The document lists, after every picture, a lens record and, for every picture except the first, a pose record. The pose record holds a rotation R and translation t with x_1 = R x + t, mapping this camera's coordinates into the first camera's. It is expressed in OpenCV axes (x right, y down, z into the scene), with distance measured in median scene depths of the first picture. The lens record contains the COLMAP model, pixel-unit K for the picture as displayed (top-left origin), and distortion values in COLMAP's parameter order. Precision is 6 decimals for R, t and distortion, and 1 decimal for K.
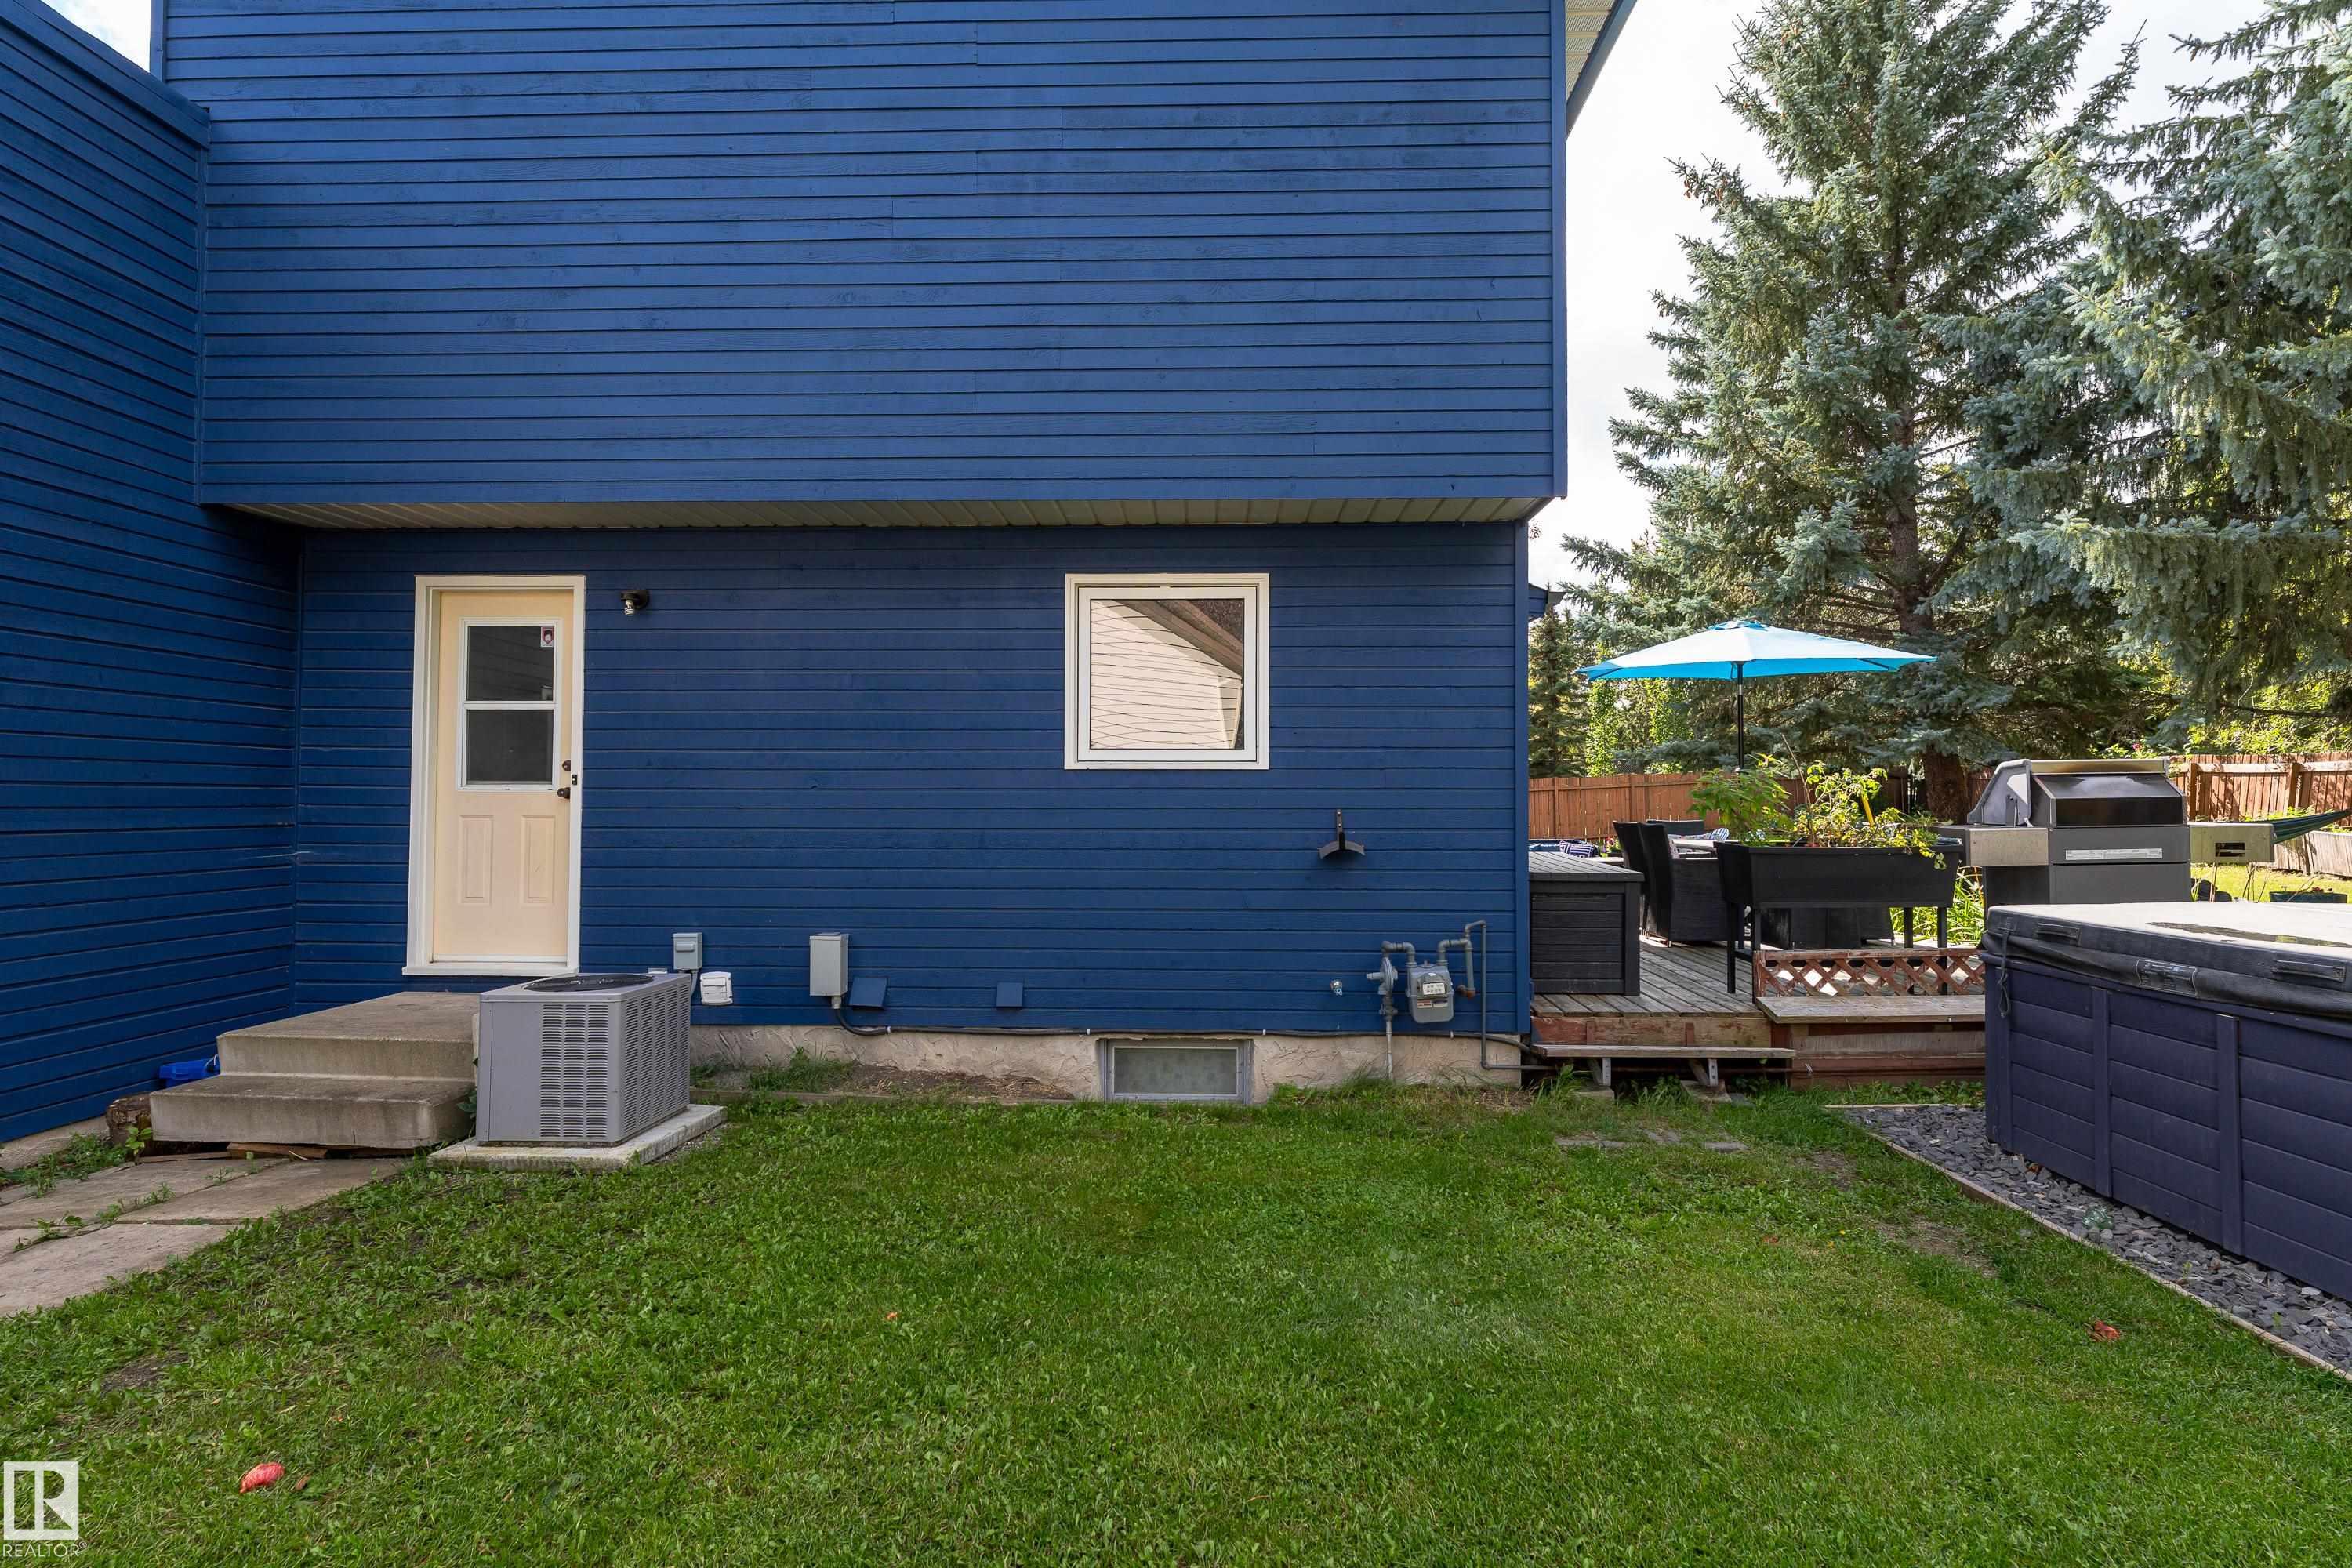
lens RADIAL K [[1072.3, 0, 1184.5], [0, 1072.3, 793.0], [0, 0, 1]] dist [-0.012479, 0.000552]
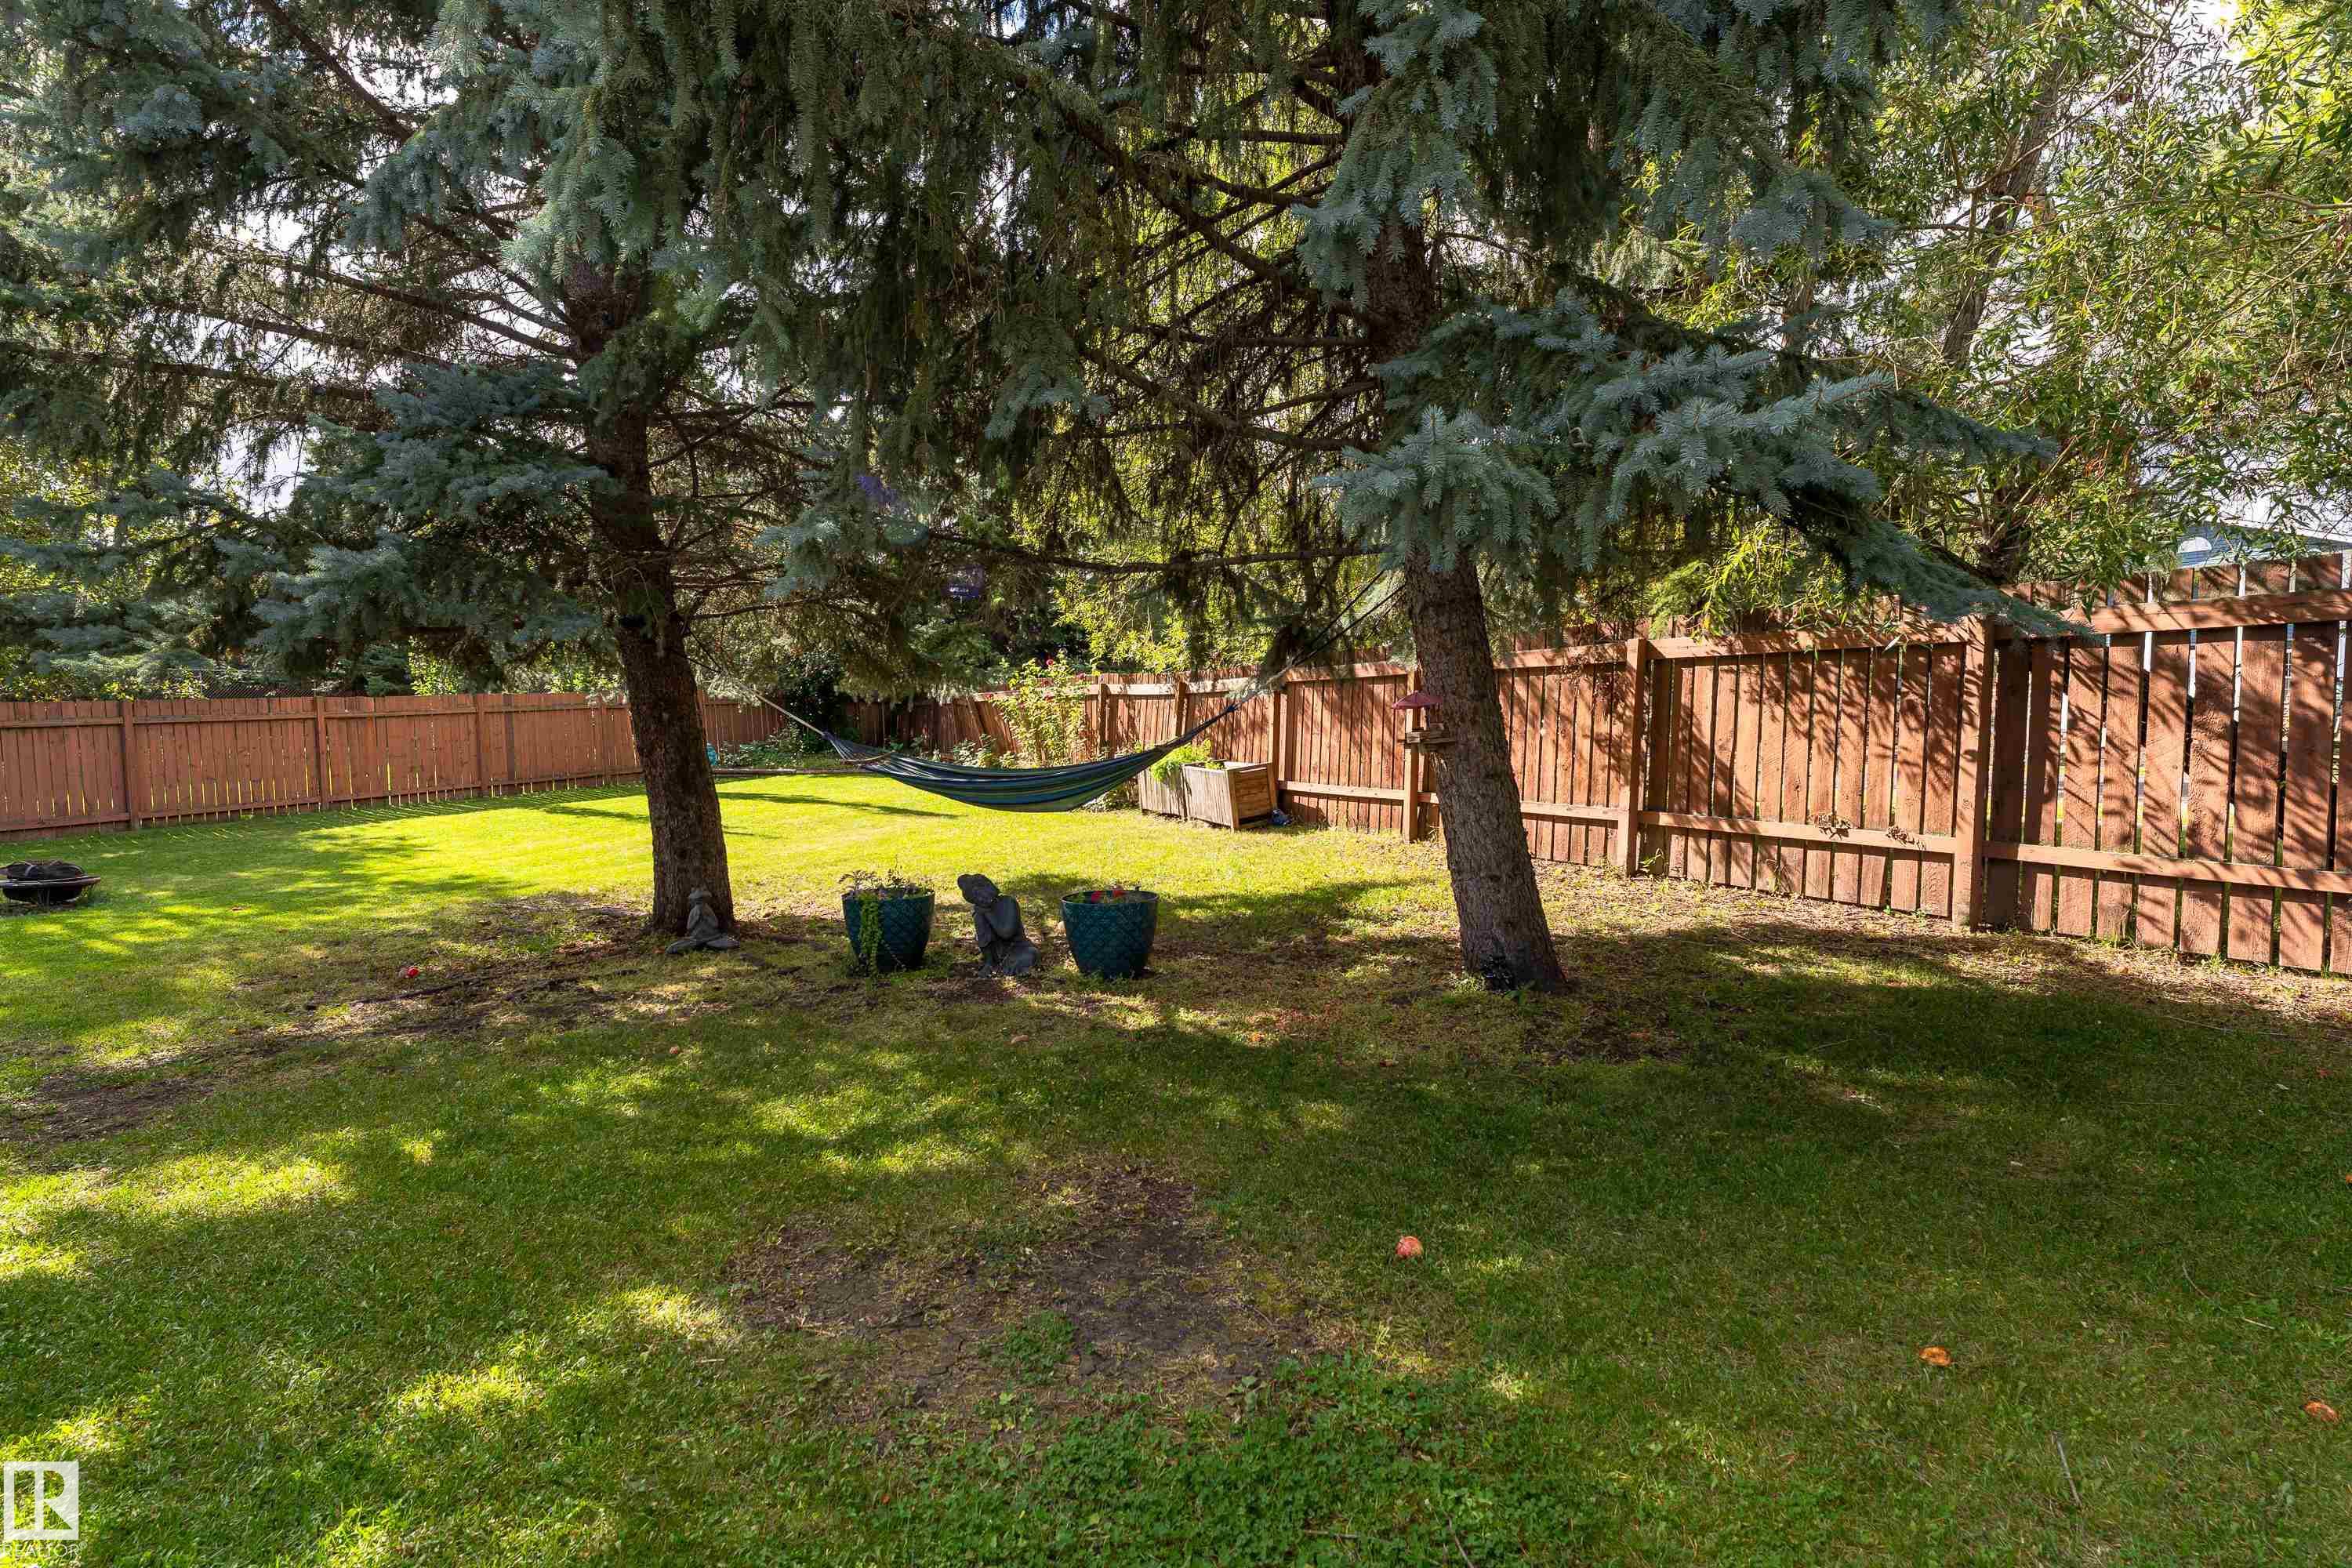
lens RADIAL K [[1072.3, 0, 1198.9], [0, 1072.3, 787.2], [0, 0, 1]] dist [-0.012479, 0.000552]
pose [[0.724801, -0.044171, 0.687541, 0.767151], [0.002997, 0.998135, 0.060966, 0.002927], [-0.688952, -0.042128, 0.723581, 0.610685]]
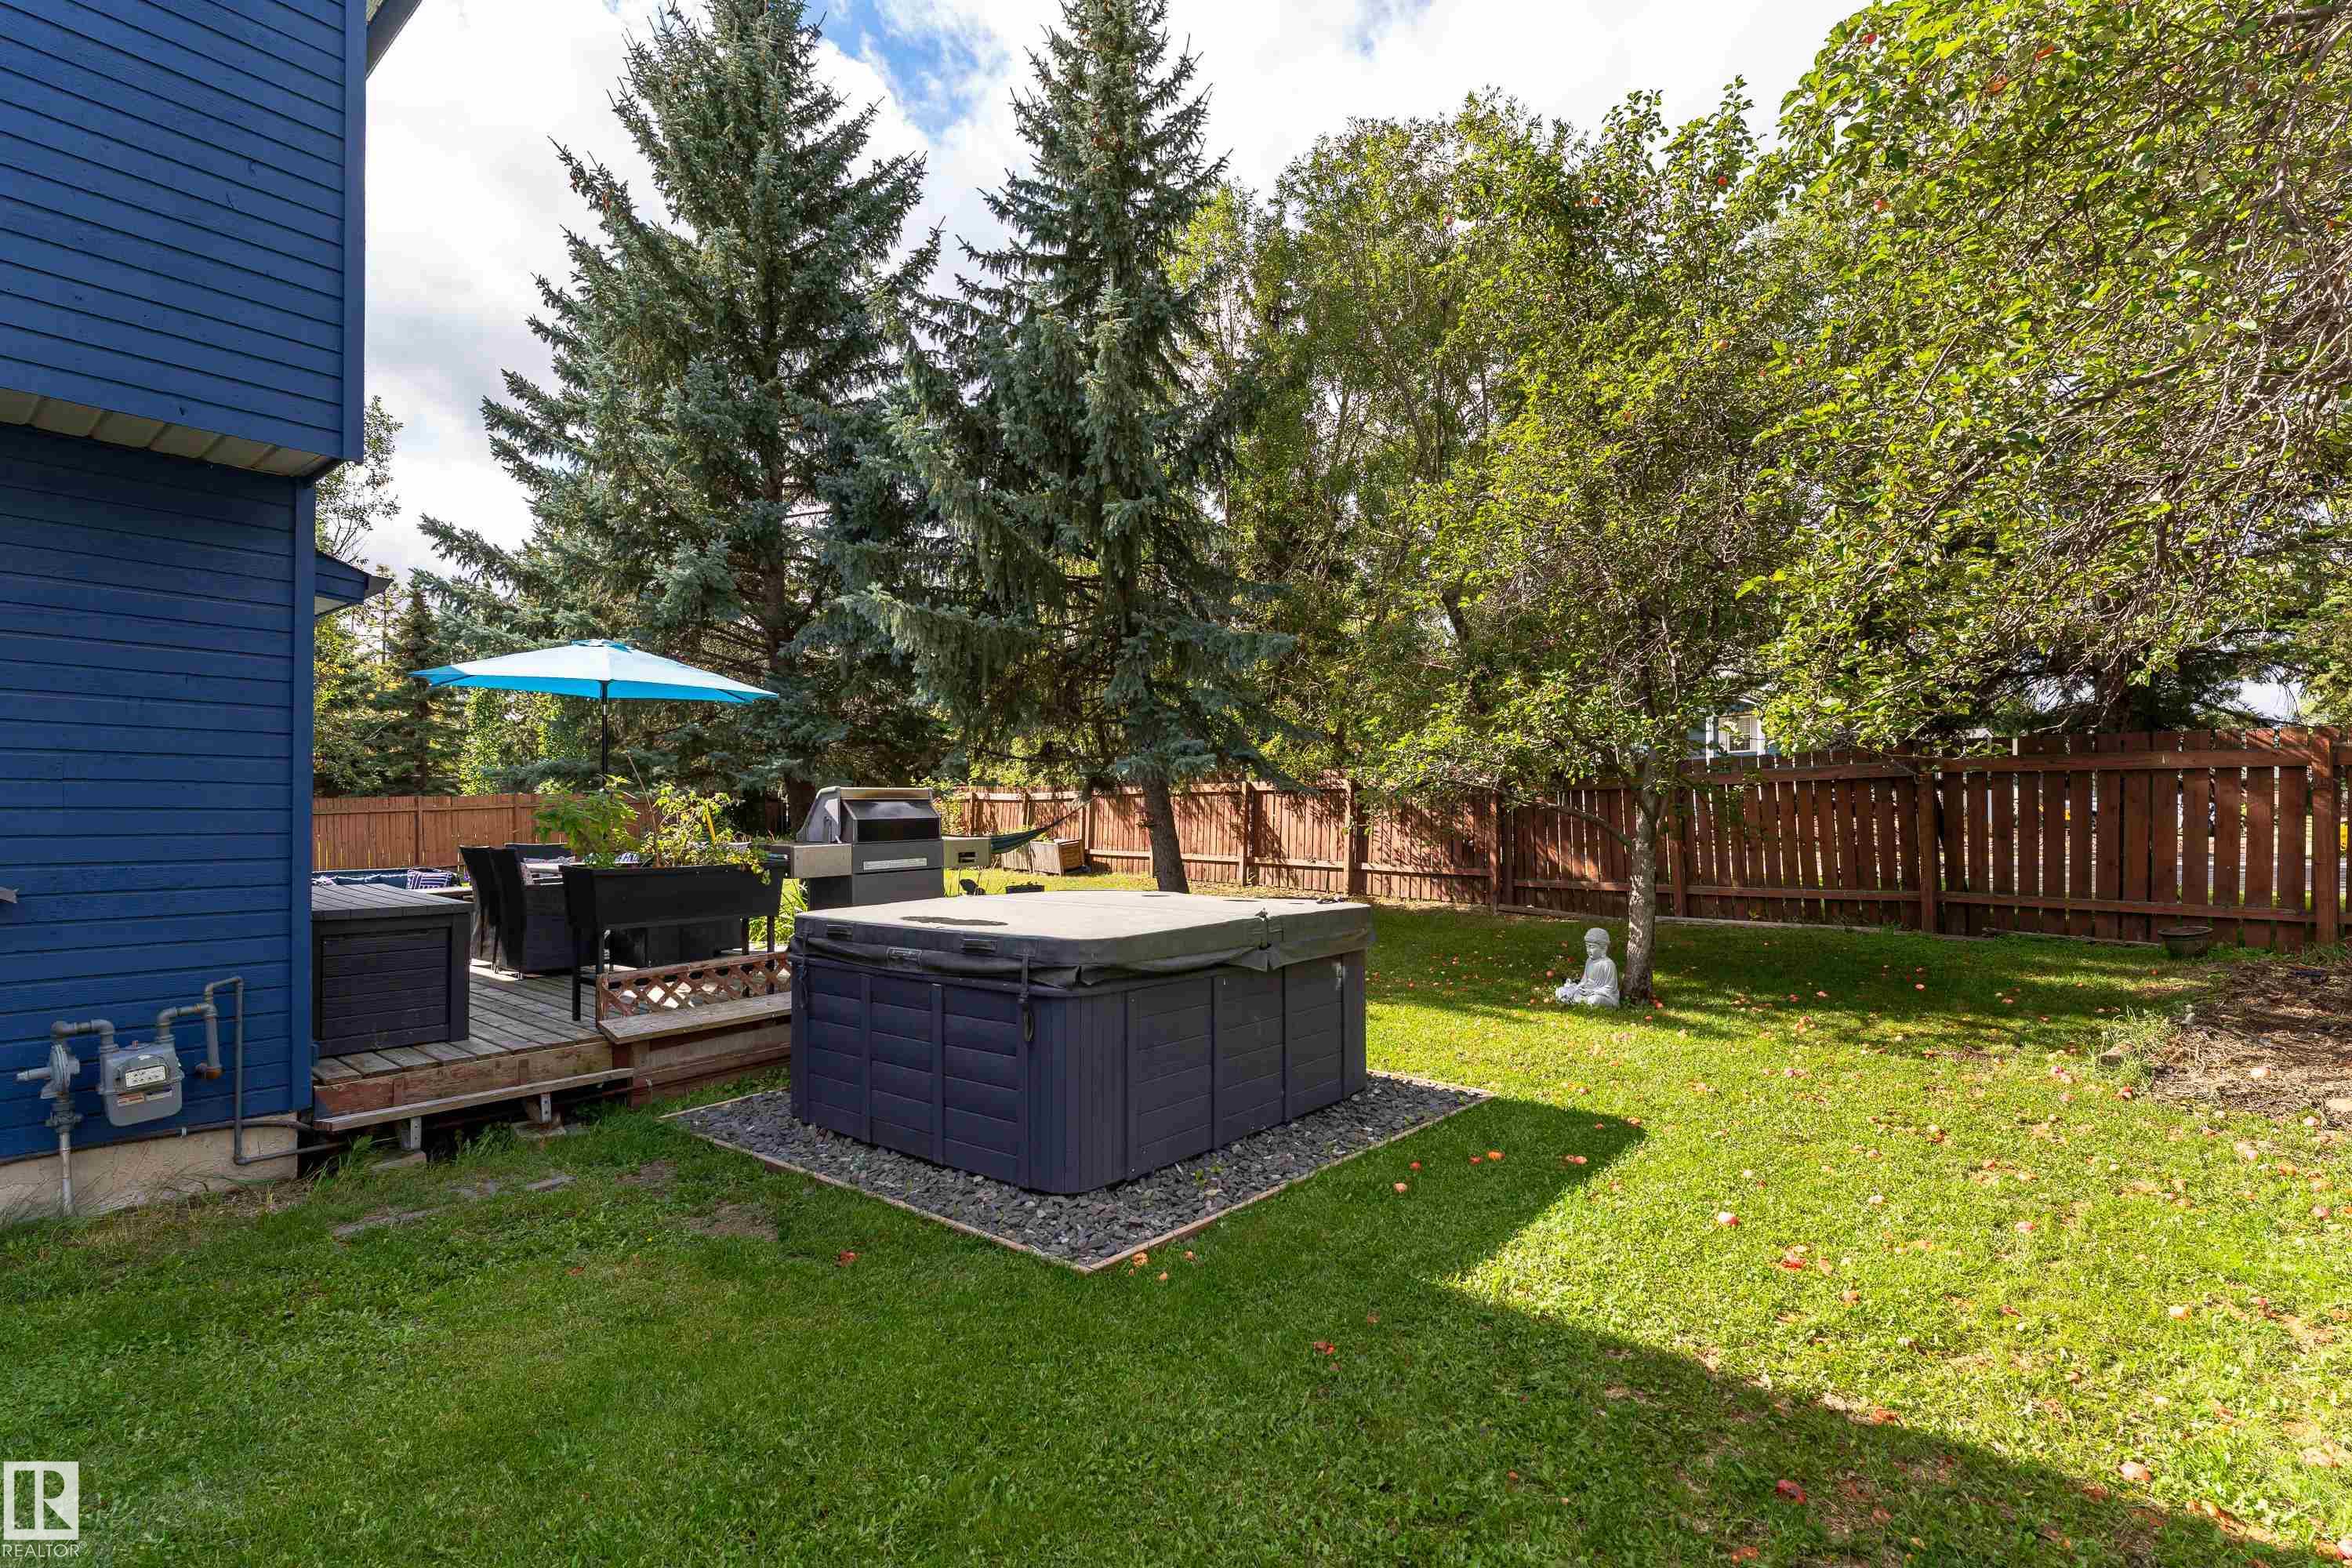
lens RADIAL K [[1072.3, 0, 1189.6], [0, 1072.3, 817.7], [0, 0, 1]] dist [-0.012479, 0.000552]
pose [[0.584389, -0.000796, 0.811473, 0.033642], [-0.001738, 0.999996, 0.002233, 0.000008], [-0.811472, -0.002715, 0.584385, -0.011138]]
